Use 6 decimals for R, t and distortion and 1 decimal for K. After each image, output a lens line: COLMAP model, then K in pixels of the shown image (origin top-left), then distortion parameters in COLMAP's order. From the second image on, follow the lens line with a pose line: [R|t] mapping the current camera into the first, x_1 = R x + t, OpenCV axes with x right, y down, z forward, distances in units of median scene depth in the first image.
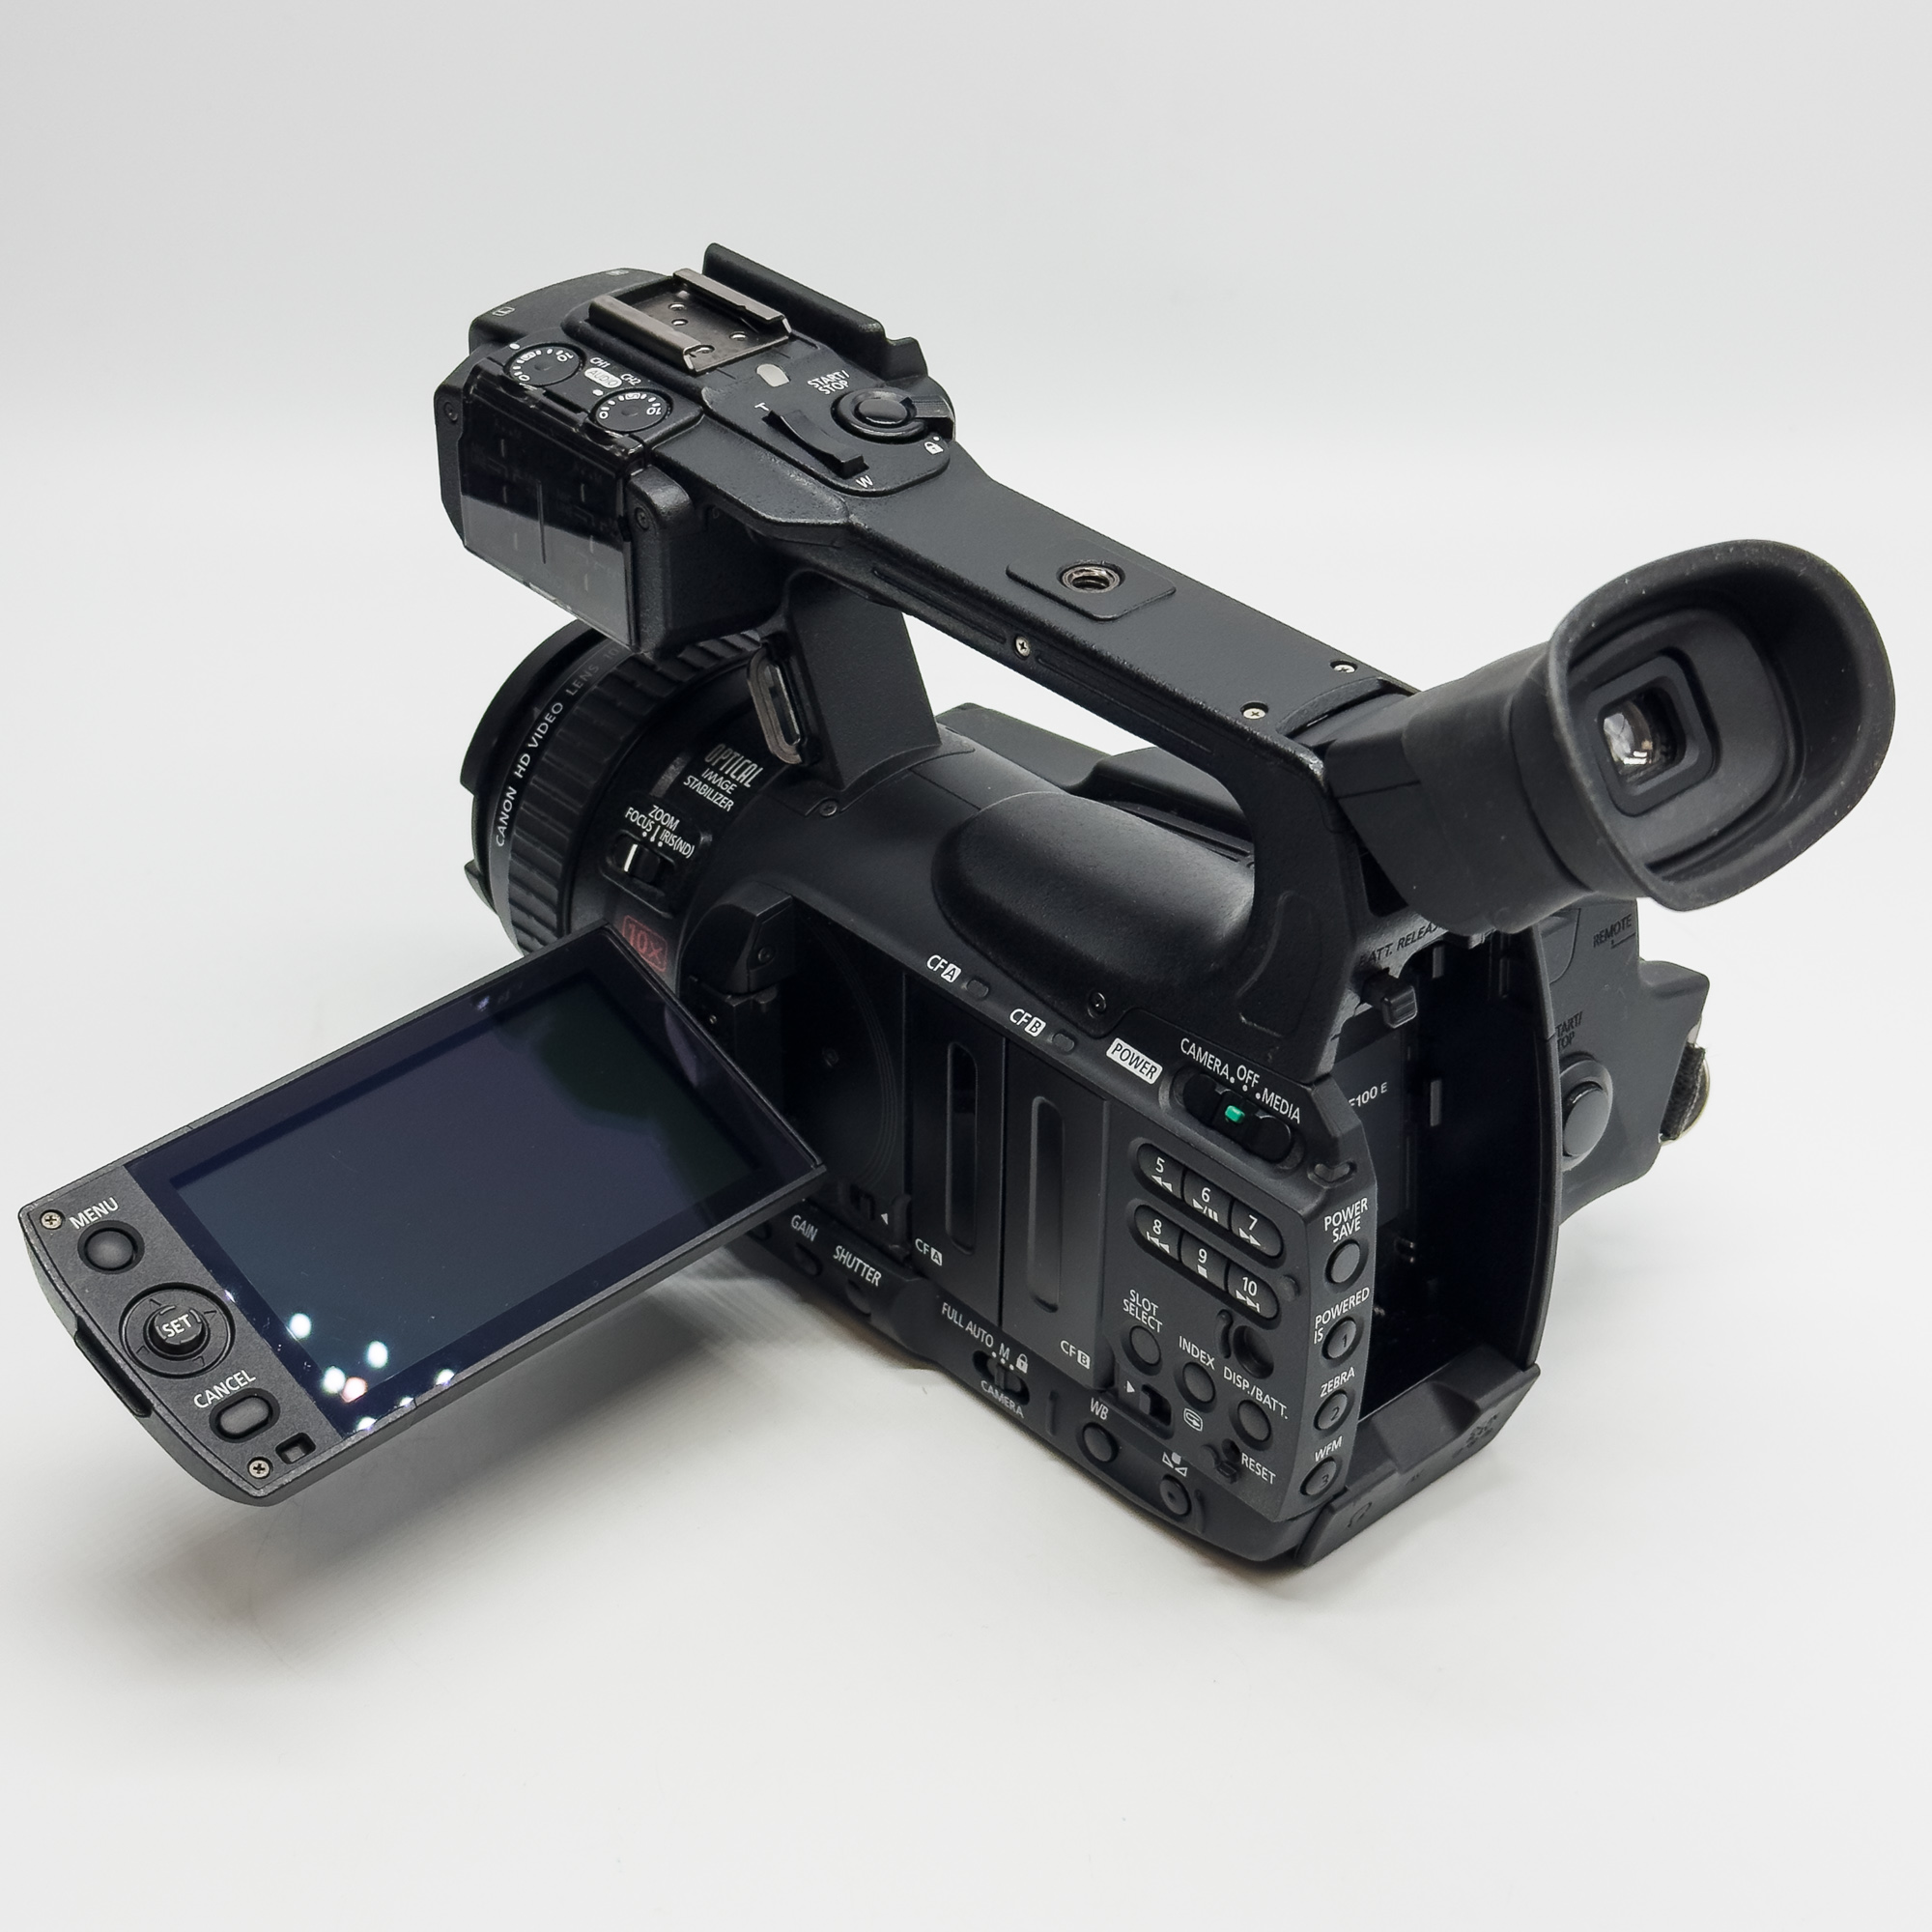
lens RADIAL K [[3724.7, 0, 966.0], [0, 3724.7, 966.0], [0, 0, 1]] dist [0.038394, 0.088089]
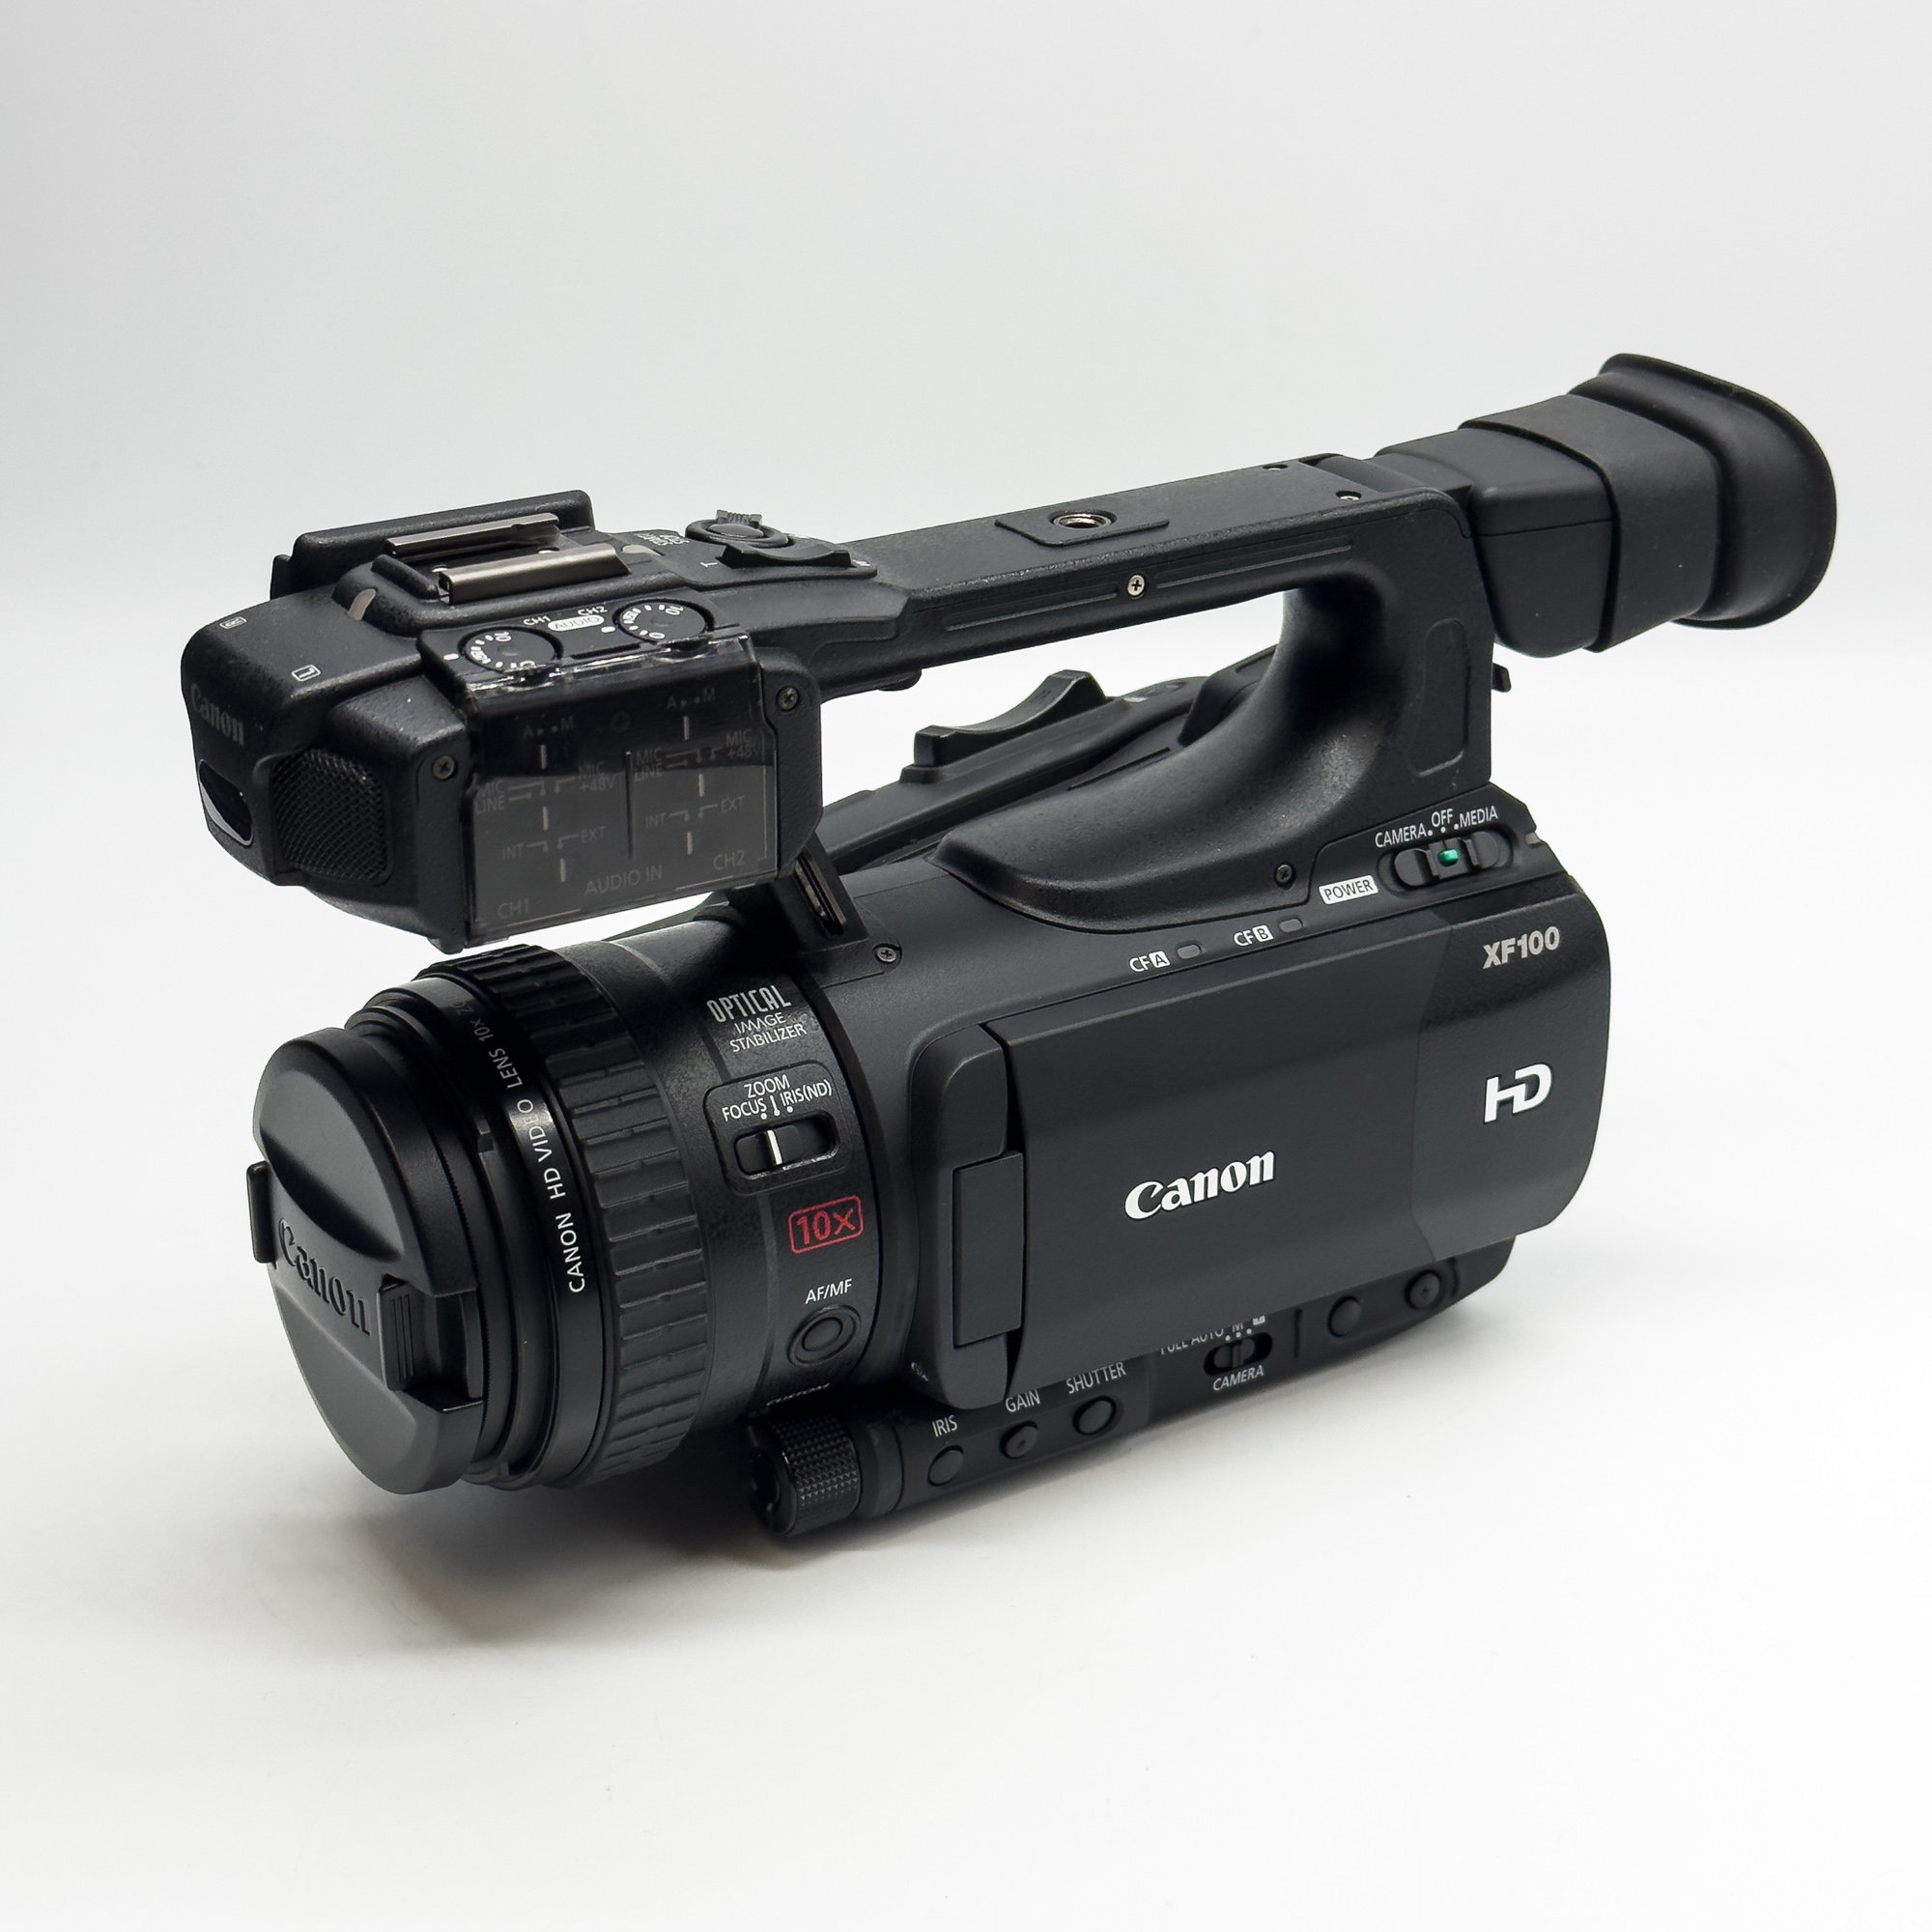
lens RADIAL K [[3724.7, 0, 966.0], [0, 3724.7, 966.0], [0, 0, 1]] dist [0.038394, 0.088089]
pose [[0.183639, -0.399627, 0.898095, -0.898075], [0.560753, 0.792981, 0.238193, -0.259737], [-0.807361, 0.459869, 0.369714, 0.702163]]
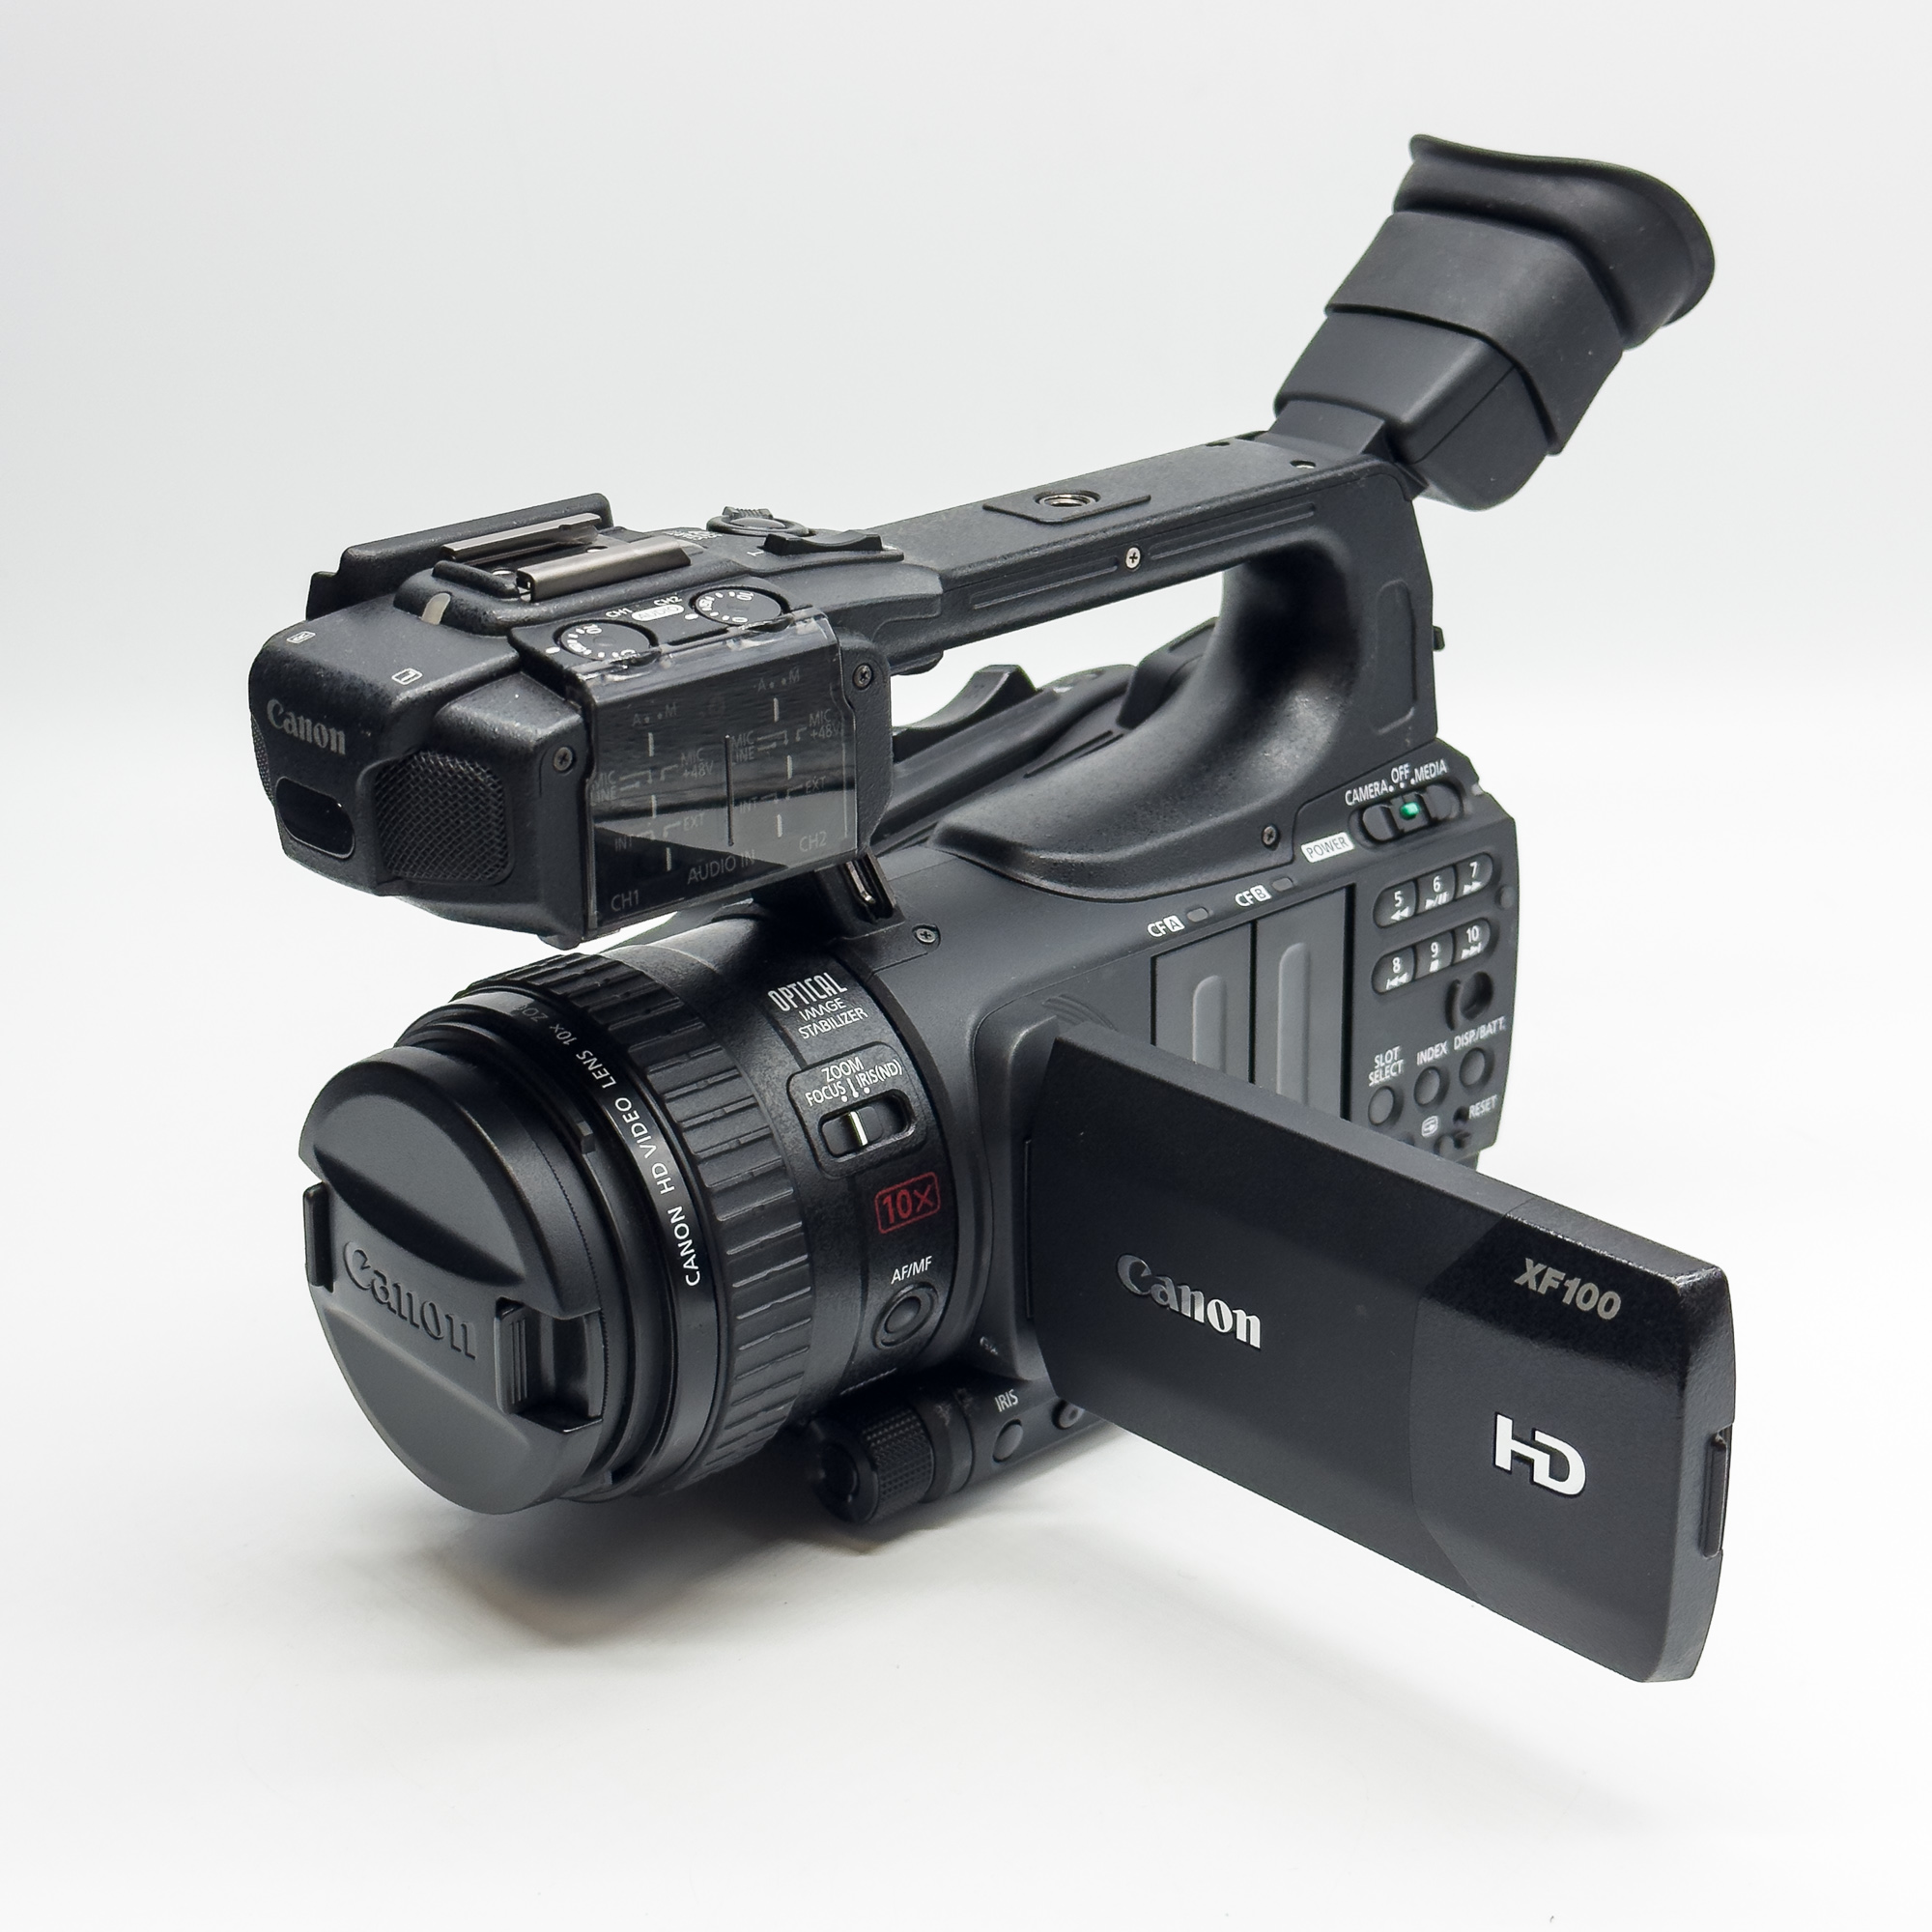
lens RADIAL K [[3724.7, 0, 966.0], [0, 3724.7, 966.0], [0, 0, 1]] dist [0.038394, 0.088089]
pose [[0.005919, -0.378942, 0.925402, -0.938100], [0.580950, 0.754530, 0.305256, -0.328568], [-0.813918, 0.535805, 0.224612, 0.850134]]
